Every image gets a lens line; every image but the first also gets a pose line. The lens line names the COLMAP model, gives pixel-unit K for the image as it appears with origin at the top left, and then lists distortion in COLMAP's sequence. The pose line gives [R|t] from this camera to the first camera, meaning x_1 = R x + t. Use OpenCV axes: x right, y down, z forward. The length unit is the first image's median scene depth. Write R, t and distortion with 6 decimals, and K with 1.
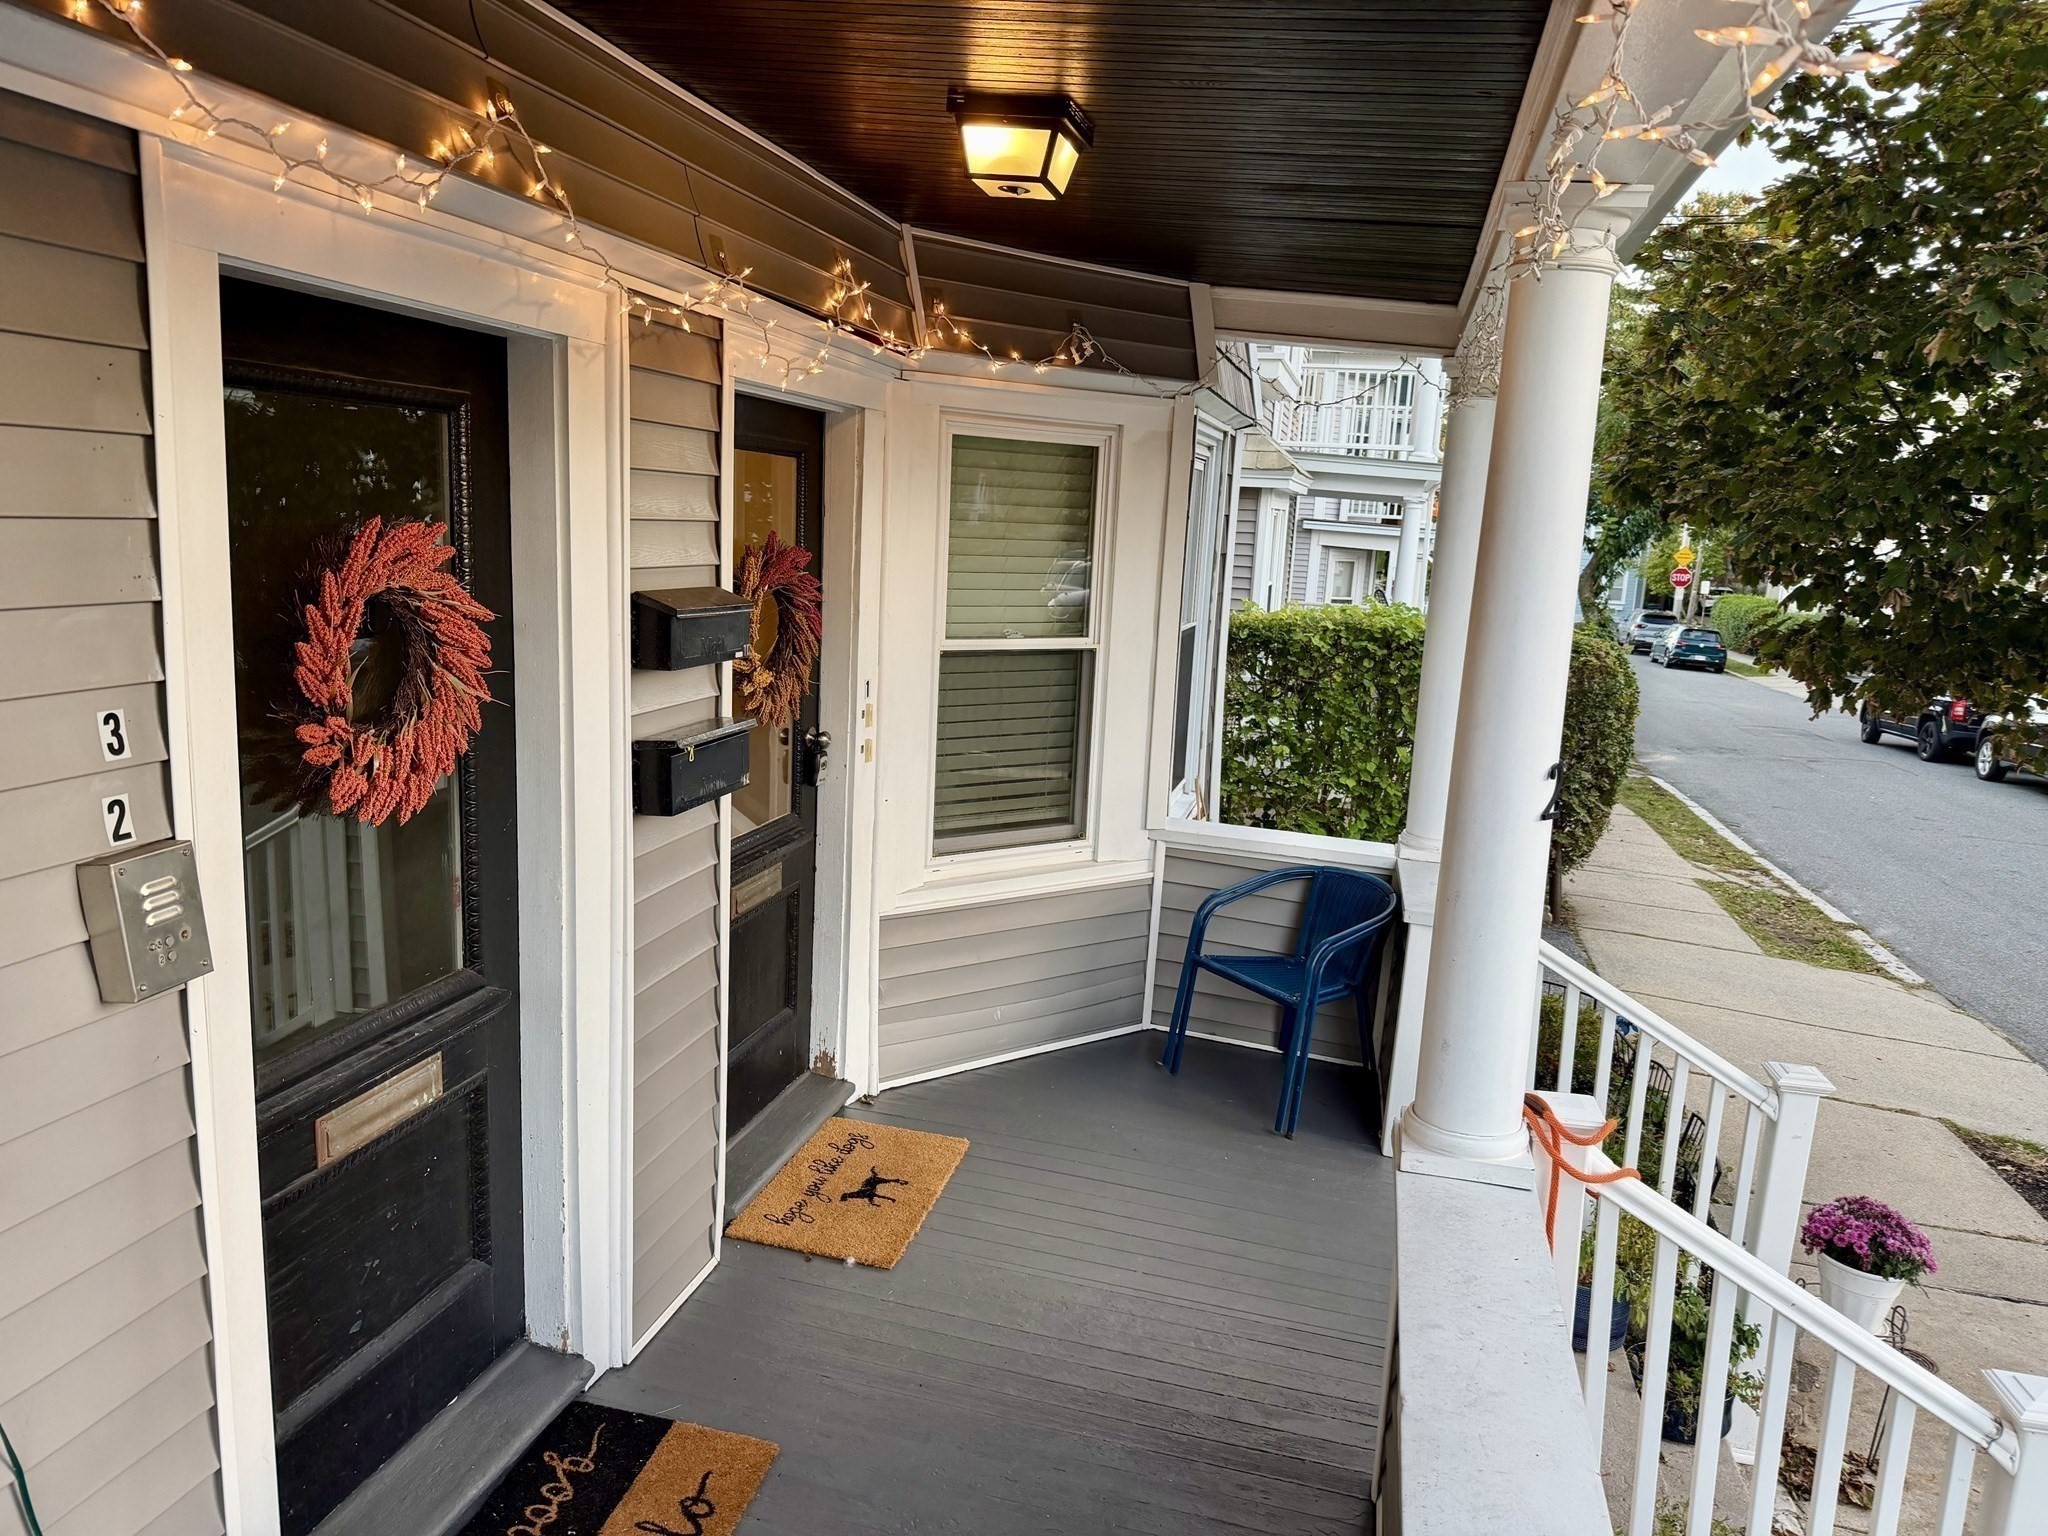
lens RADIAL K [[1413.4, 0, 1024.0], [0, 1413.4, 768.0], [0, 0, 1]] dist [0.134614, -0.249540]
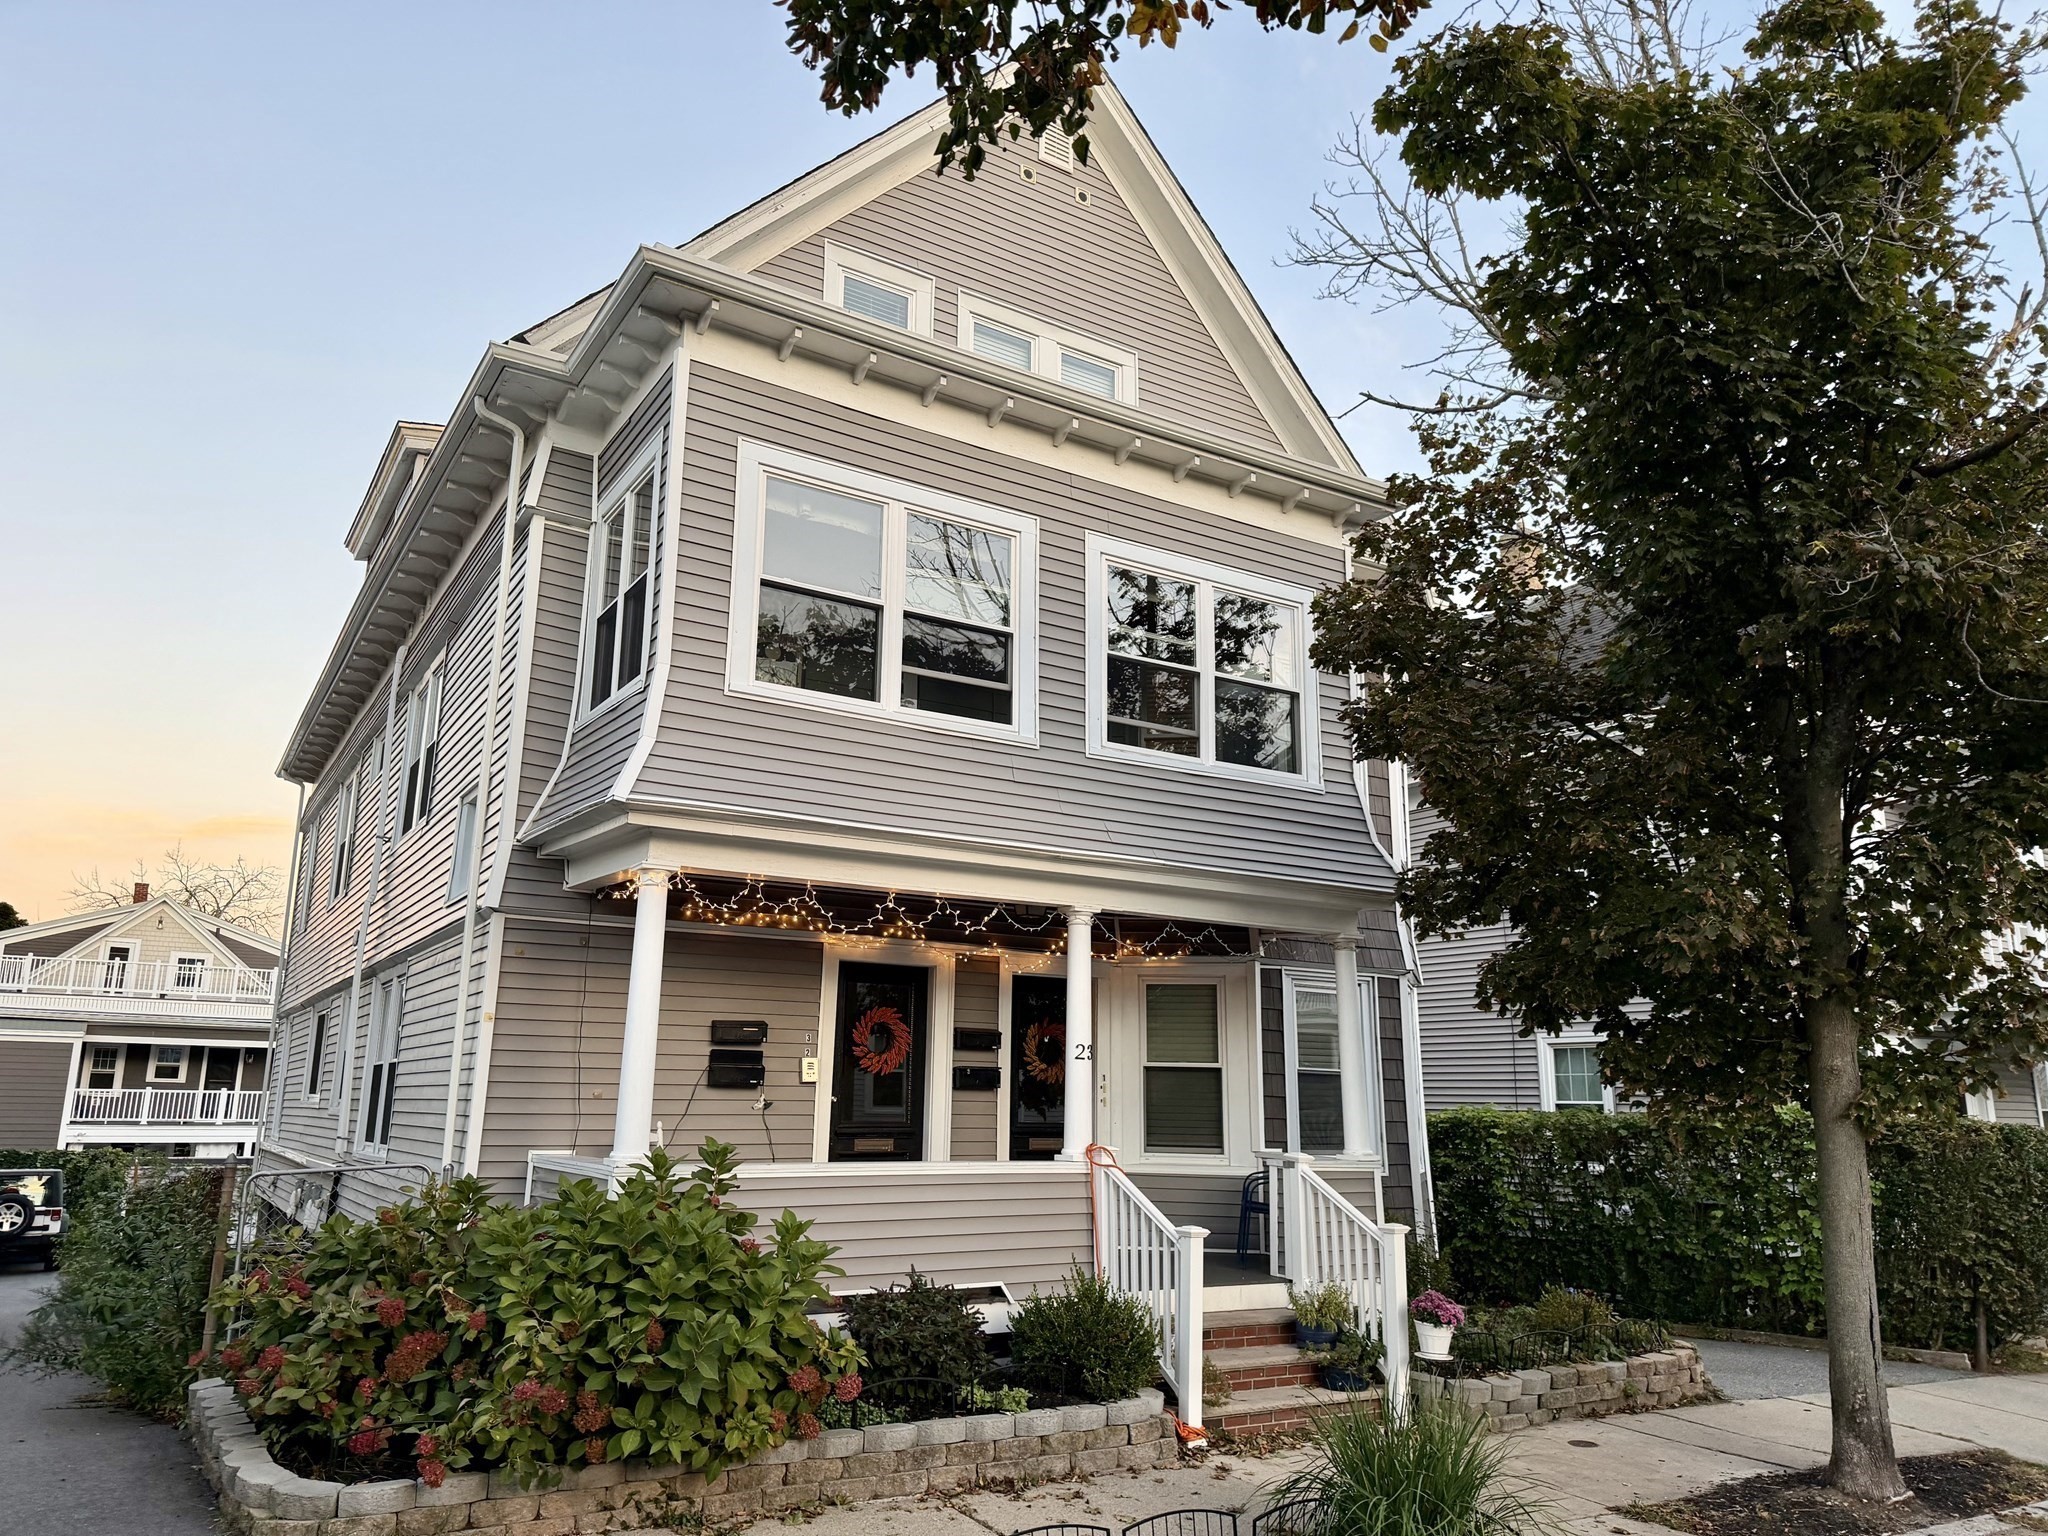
lens RADIAL K [[1413.4, 0, 1024.0], [0, 1413.4, 768.0], [0, 0, 1]] dist [0.134614, -0.249540]
pose [[0.725007, -0.194530, -0.660699, 2.960475], [-0.101114, 0.918827, -0.381487, 0.791811], [0.681279, 0.343386, 0.646486, -1.869014]]
